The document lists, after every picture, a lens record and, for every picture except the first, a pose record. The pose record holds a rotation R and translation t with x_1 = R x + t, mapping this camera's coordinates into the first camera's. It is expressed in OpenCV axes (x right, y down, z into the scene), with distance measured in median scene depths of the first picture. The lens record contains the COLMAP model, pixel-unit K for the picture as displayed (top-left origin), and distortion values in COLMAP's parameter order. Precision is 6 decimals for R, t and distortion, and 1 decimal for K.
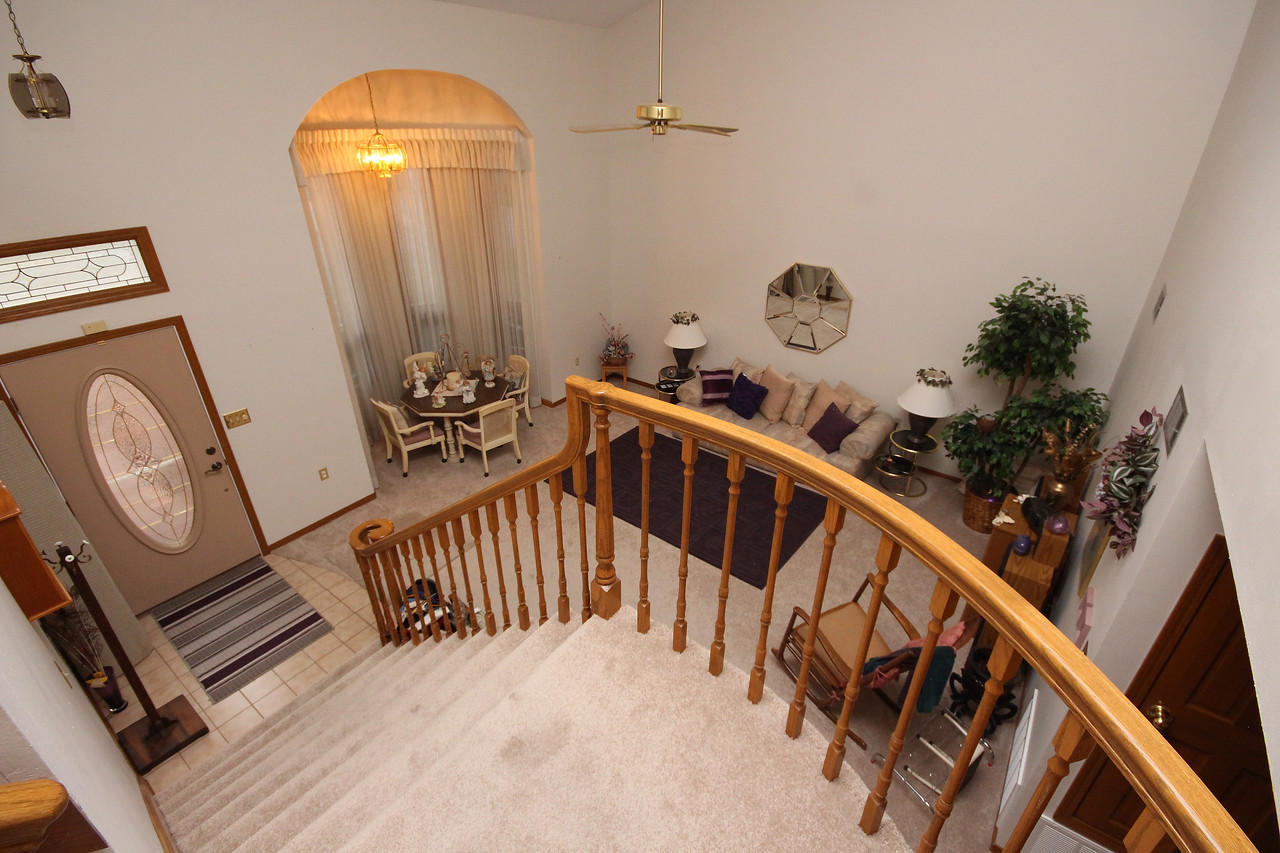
lens RADIAL K [[591.8, 0, 647.1], [0, 591.8, 426.0], [0, 0, 1]] dist [0.005174, -0.006928]
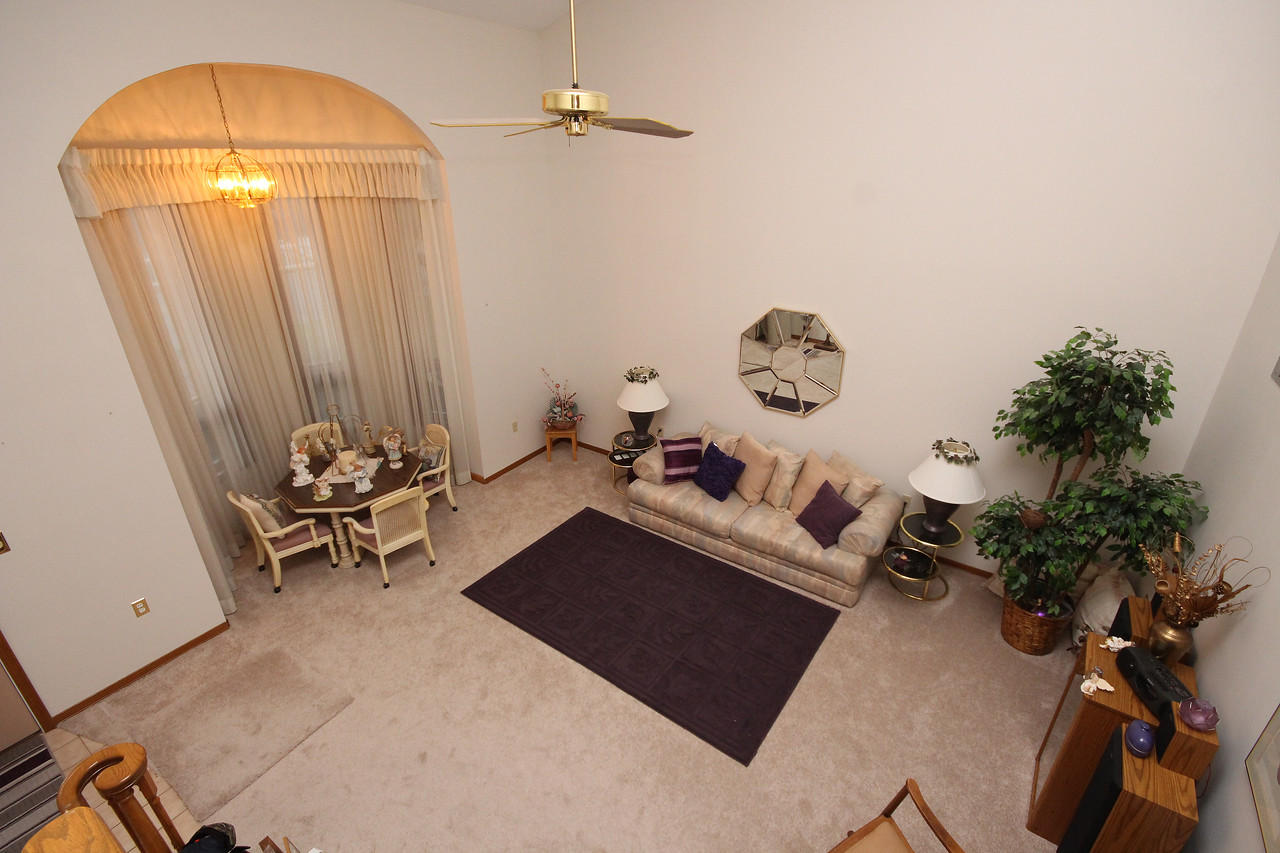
lens RADIAL K [[591.8, 0, 645.9], [0, 591.8, 428.1], [0, 0, 1]] dist [0.005174, -0.006928]
pose [[0.998994, -0.022505, 0.038782, 0.041913], [0.024621, 0.998184, -0.054976, -0.072752], [-0.037474, 0.055876, 0.997734, 0.211098]]
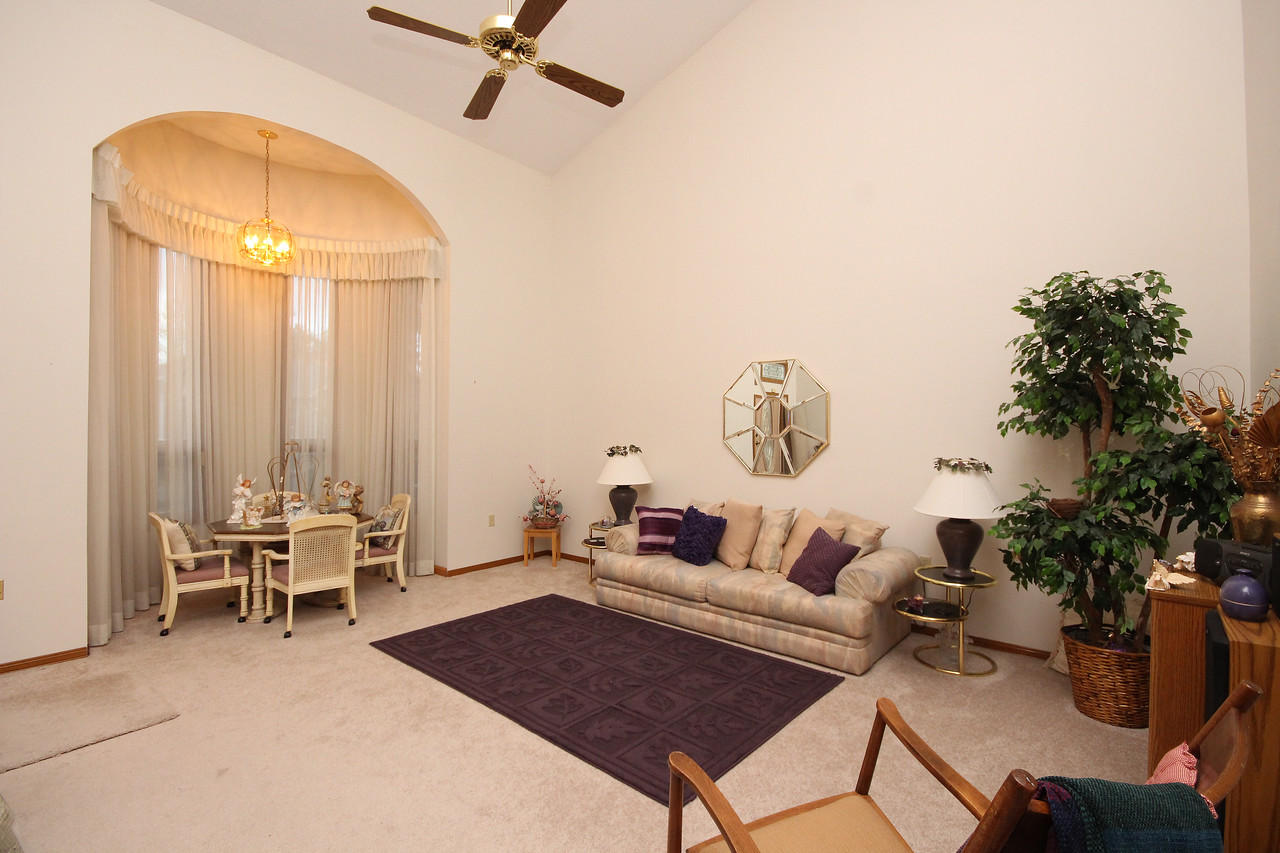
lens RADIAL K [[591.8, 0, 644.7], [0, 591.8, 425.1], [0, 0, 1]] dist [0.005174, -0.006928]
pose [[0.998921, 0.000366, -0.046444, 0.148494], [-0.022147, 0.882718, -0.469381, 0.177850], [0.040826, 0.469903, 0.881774, 0.348853]]
